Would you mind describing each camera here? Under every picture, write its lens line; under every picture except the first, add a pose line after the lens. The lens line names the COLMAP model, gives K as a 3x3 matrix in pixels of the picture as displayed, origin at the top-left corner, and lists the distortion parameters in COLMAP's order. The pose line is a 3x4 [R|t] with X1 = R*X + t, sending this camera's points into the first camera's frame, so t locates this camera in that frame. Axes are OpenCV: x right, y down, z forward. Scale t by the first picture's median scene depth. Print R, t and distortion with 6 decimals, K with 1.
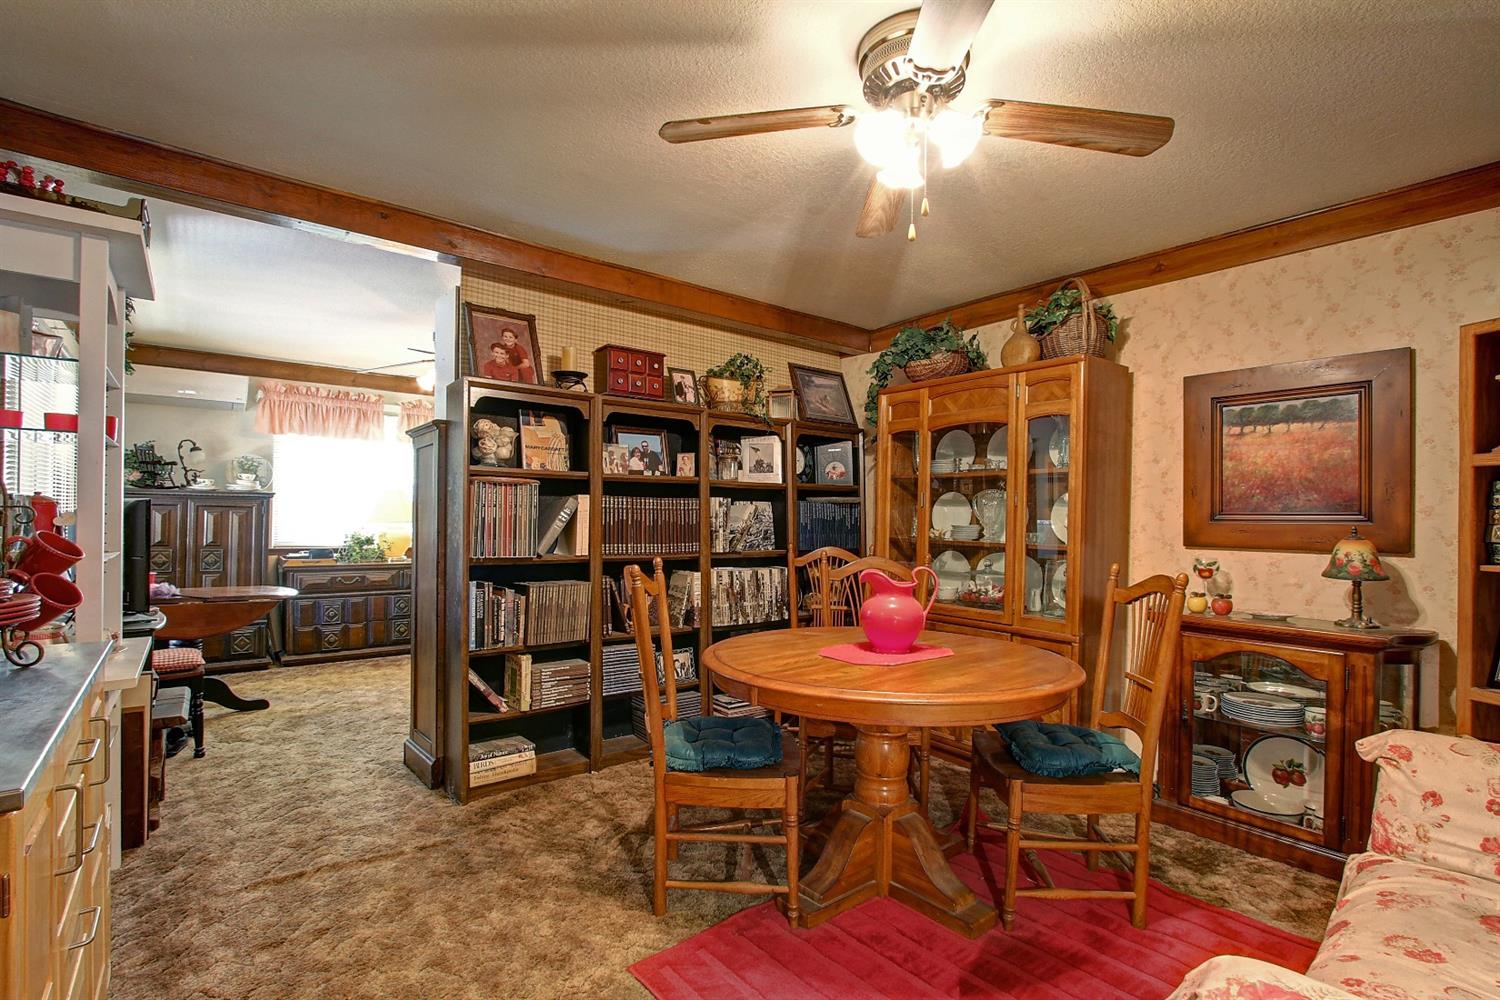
lens RADIAL K [[694.1, 0, 748.1], [0, 694.1, 505.6], [0, 0, 1]] dist [-0.019192, 0.002816]
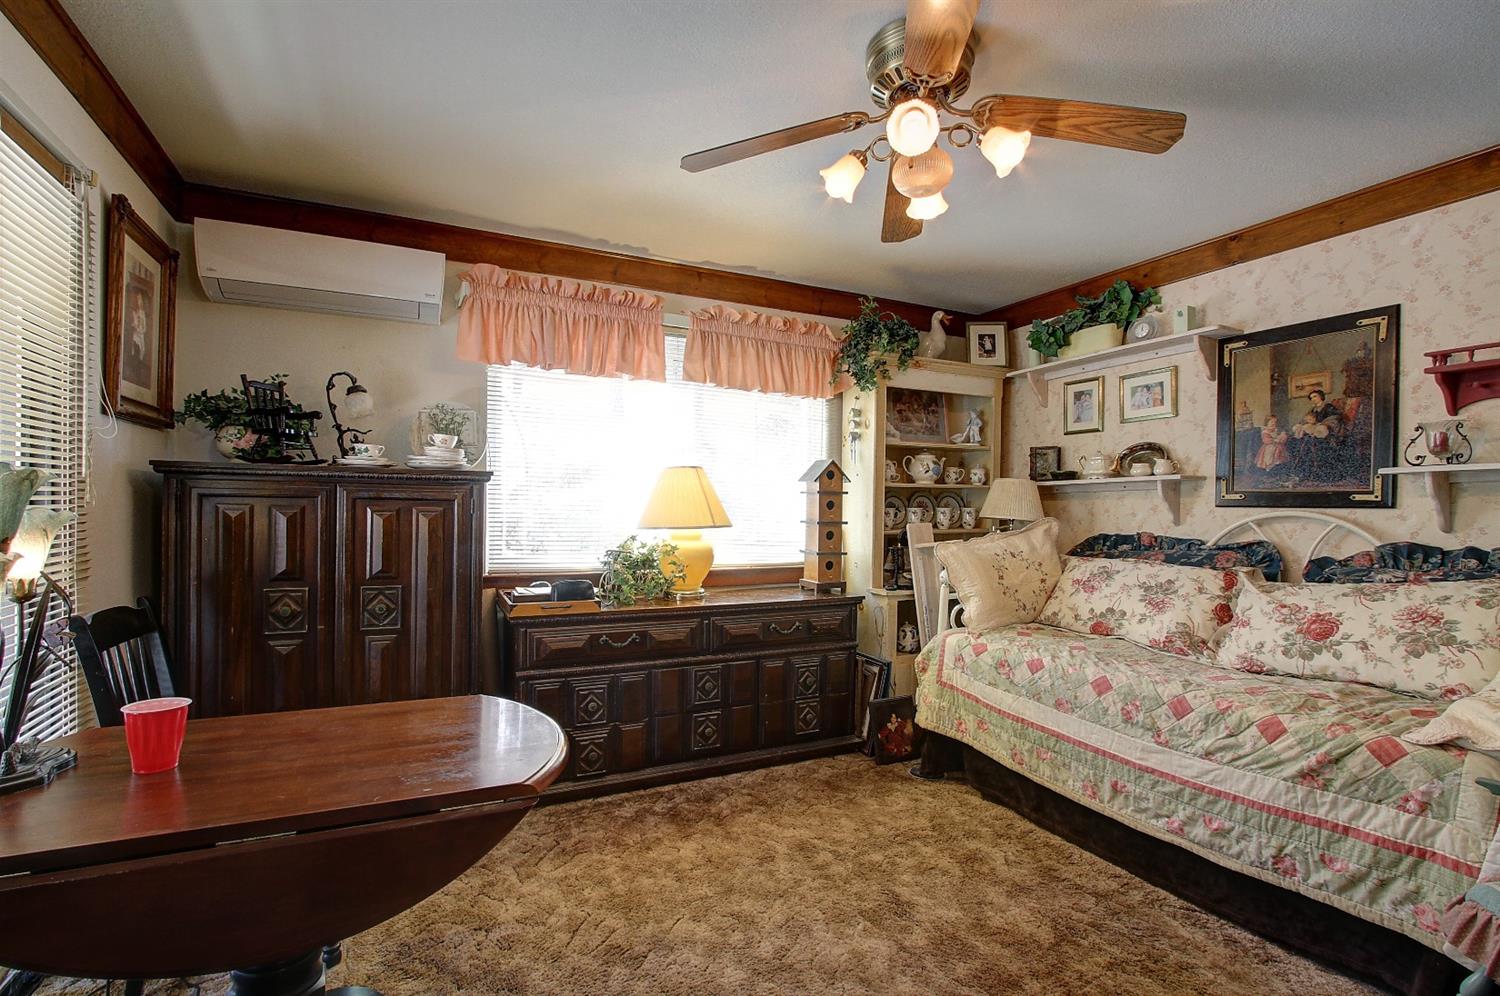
lens RADIAL K [[694.1, 0, 752.1], [0, 694.1, 497.9], [0, 0, 1]] dist [-0.019192, 0.002816]
pose [[0.976866, -0.003450, -0.213827, -0.382387], [0.004575, 0.999978, 0.004767, -0.000622], [0.213806, -0.005635, 0.976860, 0.529096]]
